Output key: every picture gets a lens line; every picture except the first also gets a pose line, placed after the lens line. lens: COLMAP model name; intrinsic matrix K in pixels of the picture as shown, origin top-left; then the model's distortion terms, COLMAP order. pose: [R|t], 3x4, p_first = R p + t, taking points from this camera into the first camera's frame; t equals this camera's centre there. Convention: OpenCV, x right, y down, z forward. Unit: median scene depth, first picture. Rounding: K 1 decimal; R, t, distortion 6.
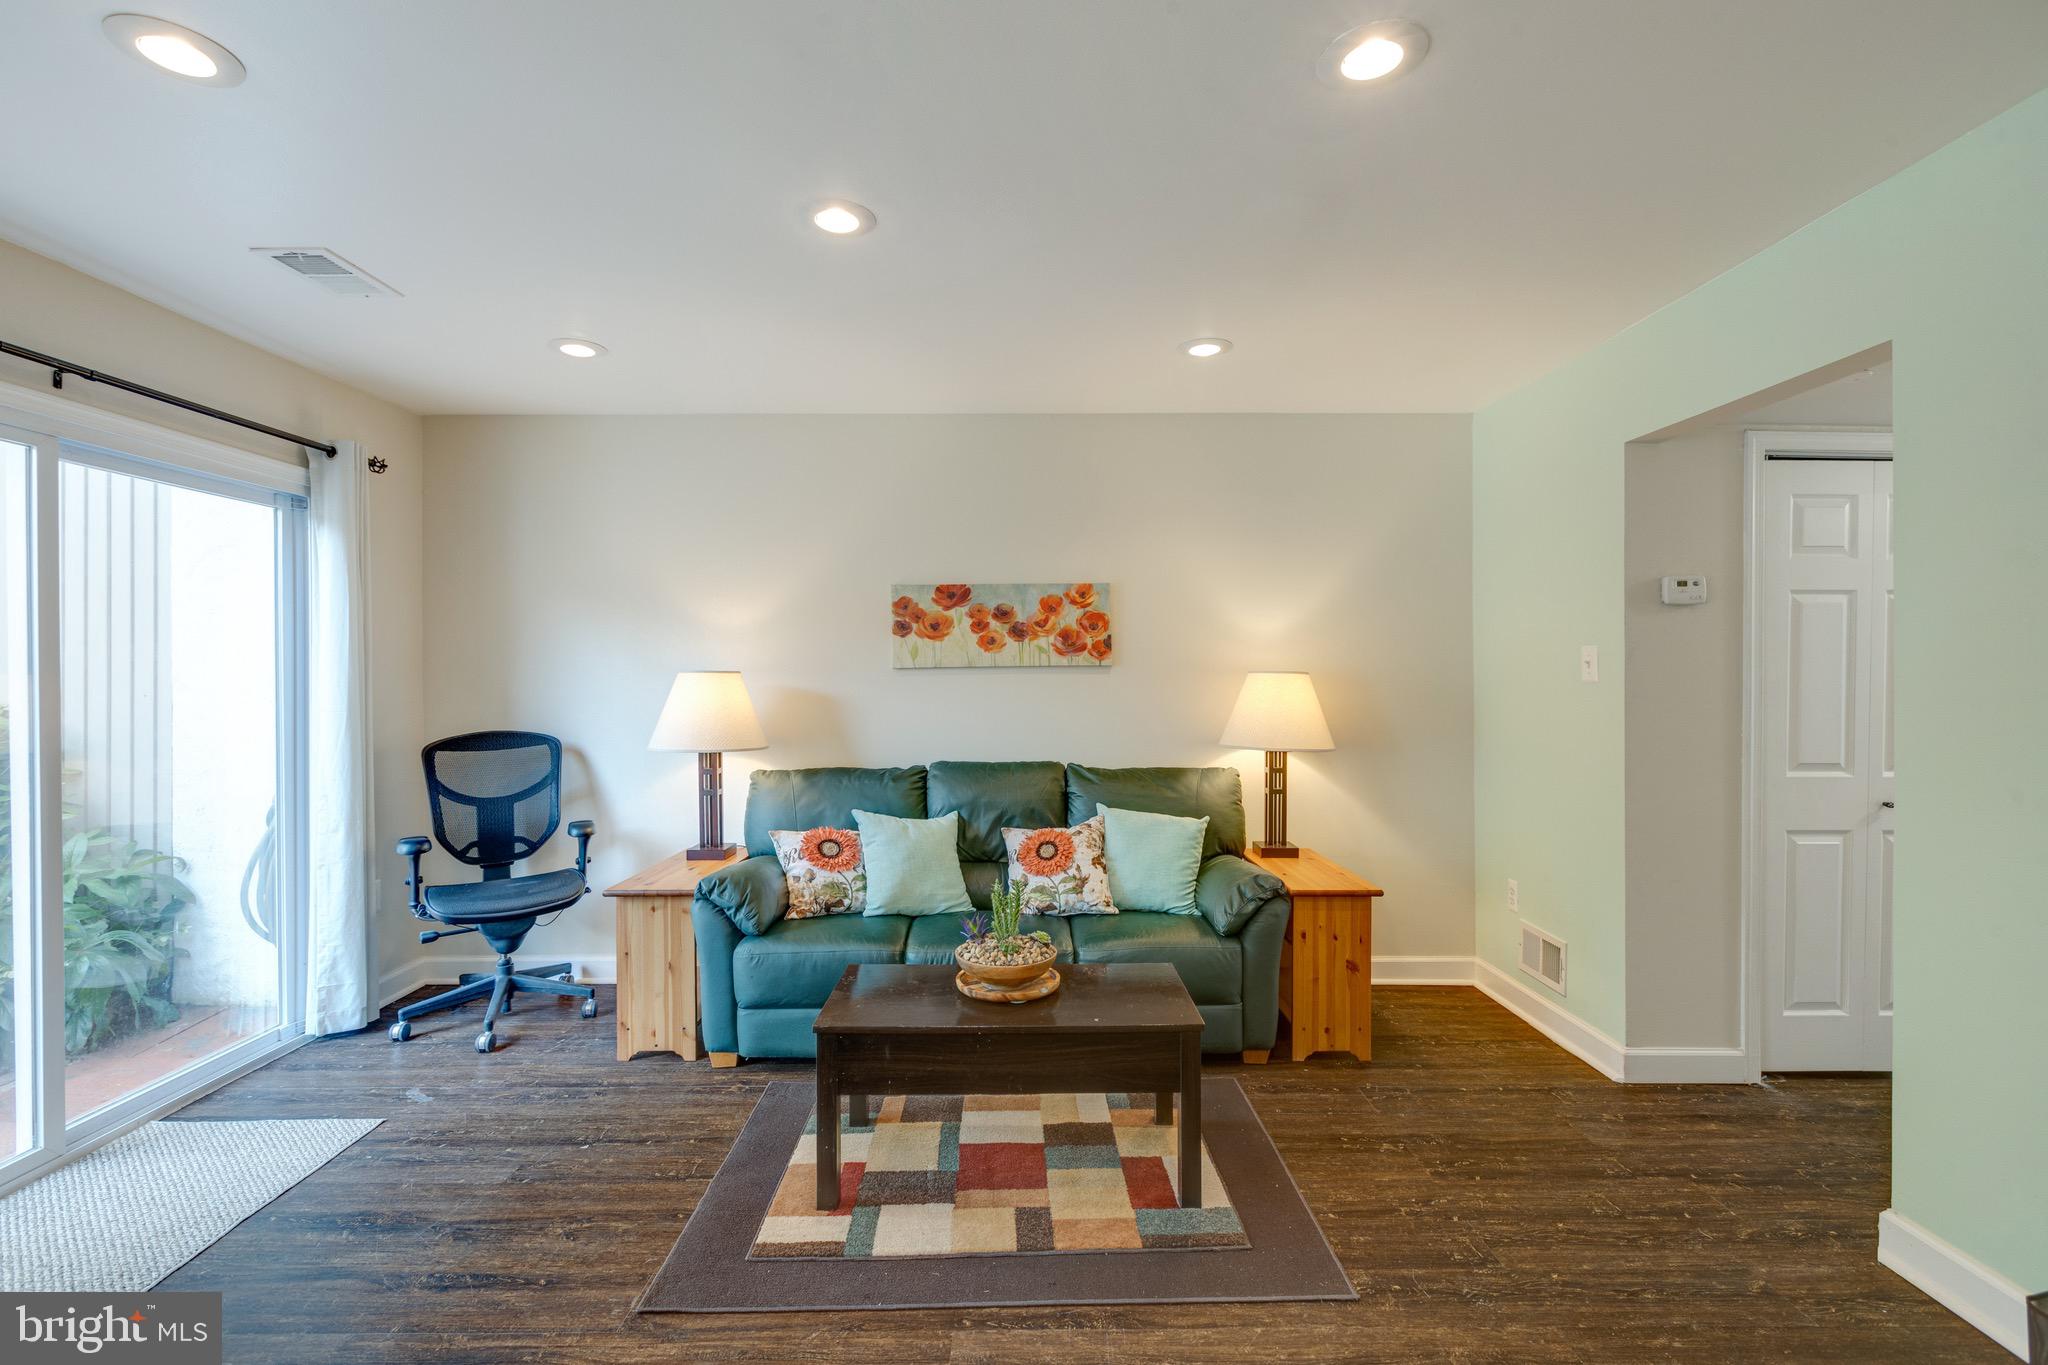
lens RADIAL K [[906.1, 0, 1031.6], [0, 906.1, 679.6], [0, 0, 1]] dist [0.004111, -0.001098]
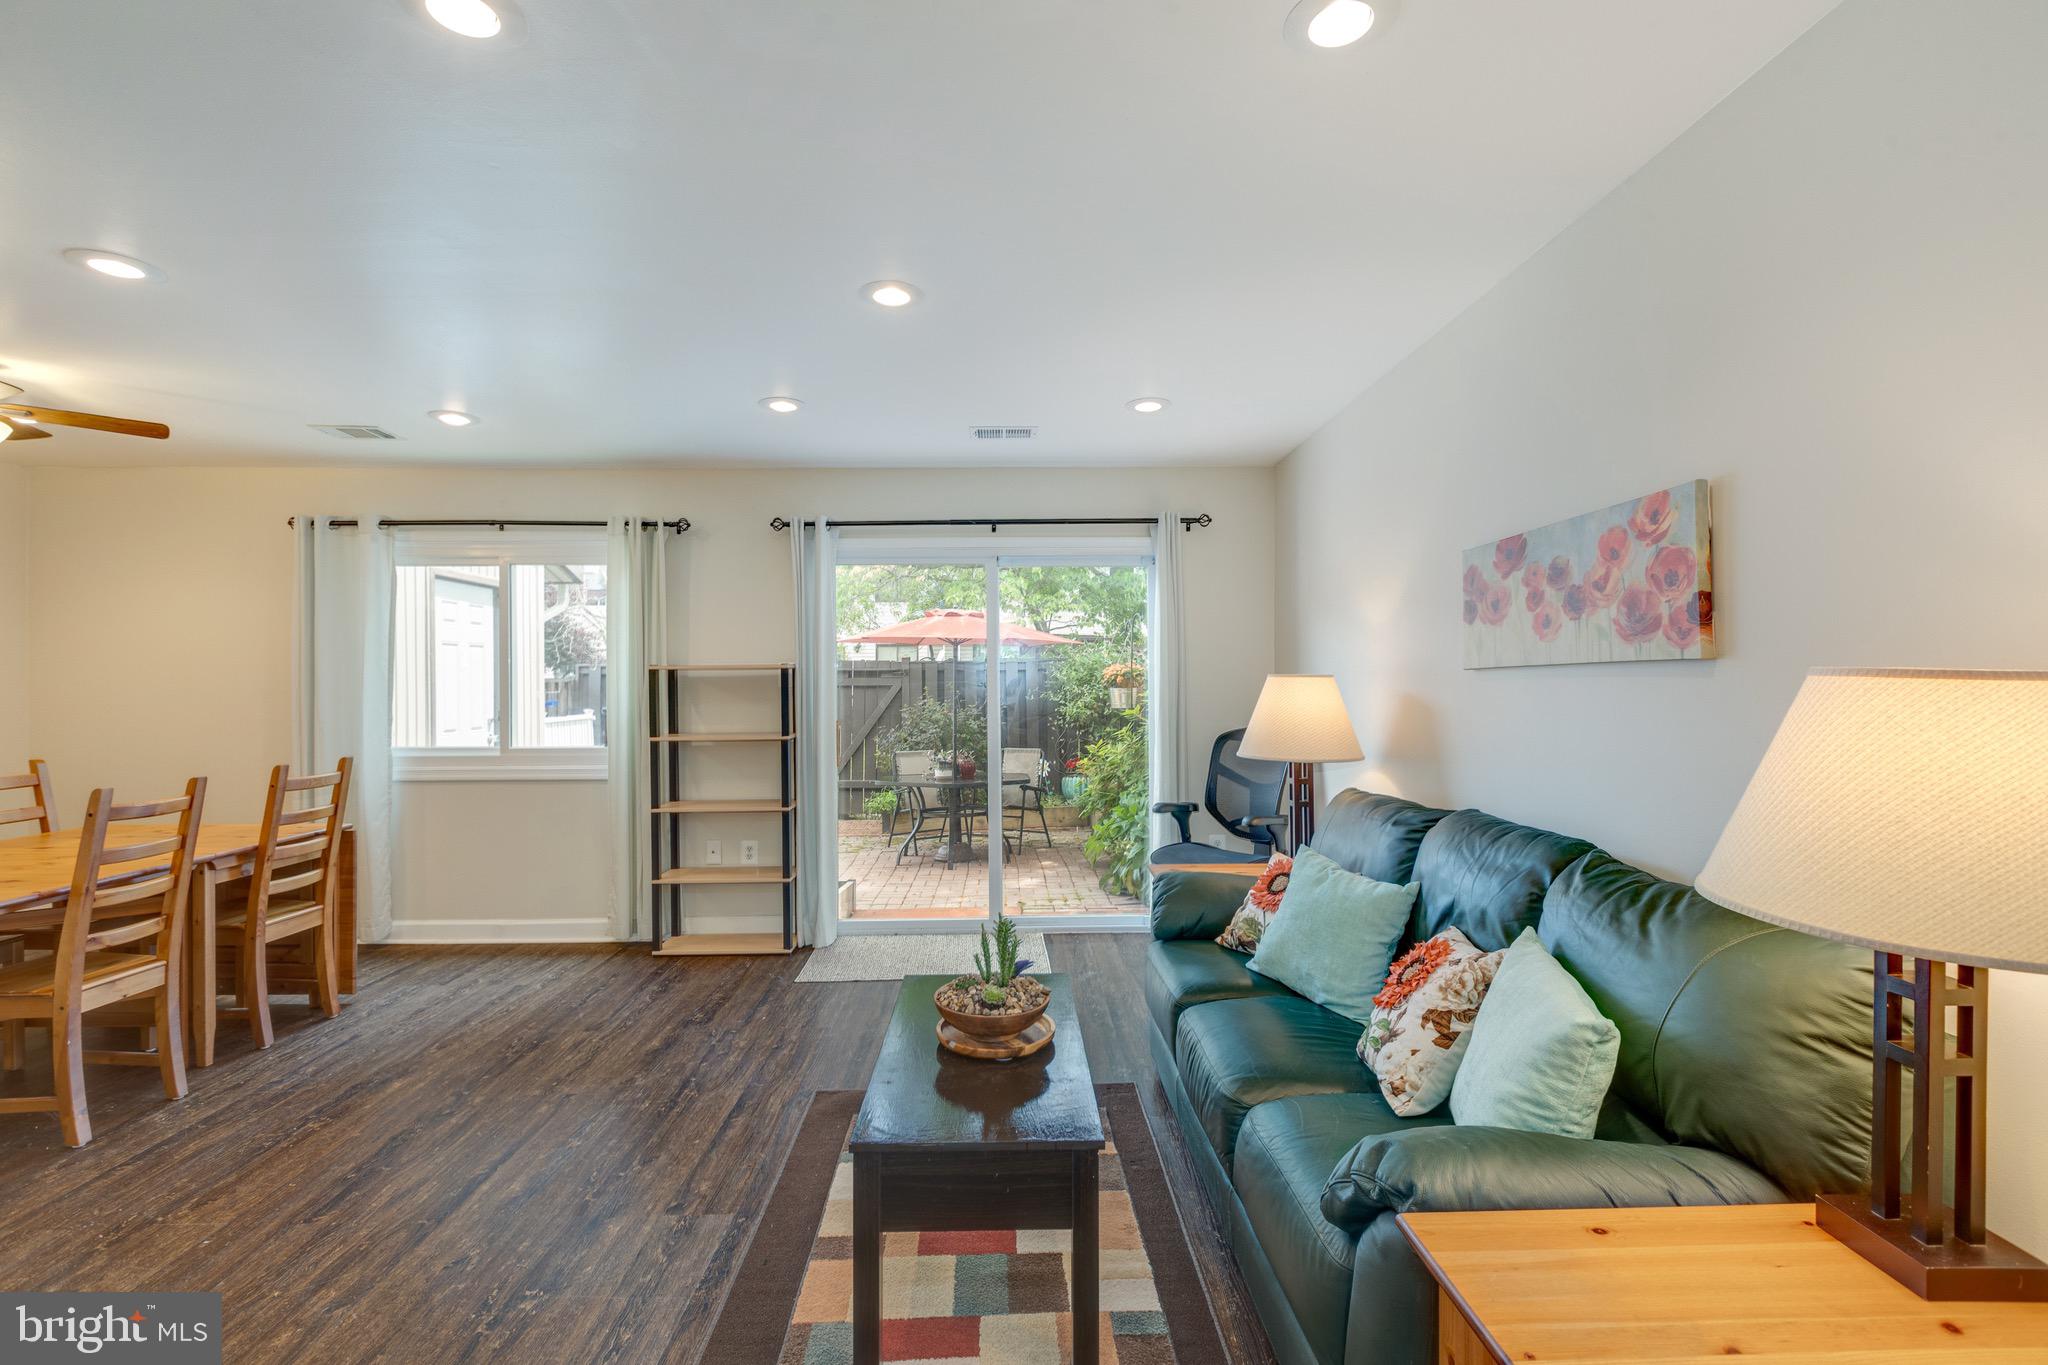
lens RADIAL K [[906.1, 0, 1031.9], [0, 906.1, 685.7], [0, 0, 1]] dist [0.004111, -0.001098]
pose [[0.016258, 0.009387, -0.999824, 0.544621], [0.005104, 0.999942, 0.009471, -0.008025], [0.999855, -0.005257, 0.016210, 0.653400]]
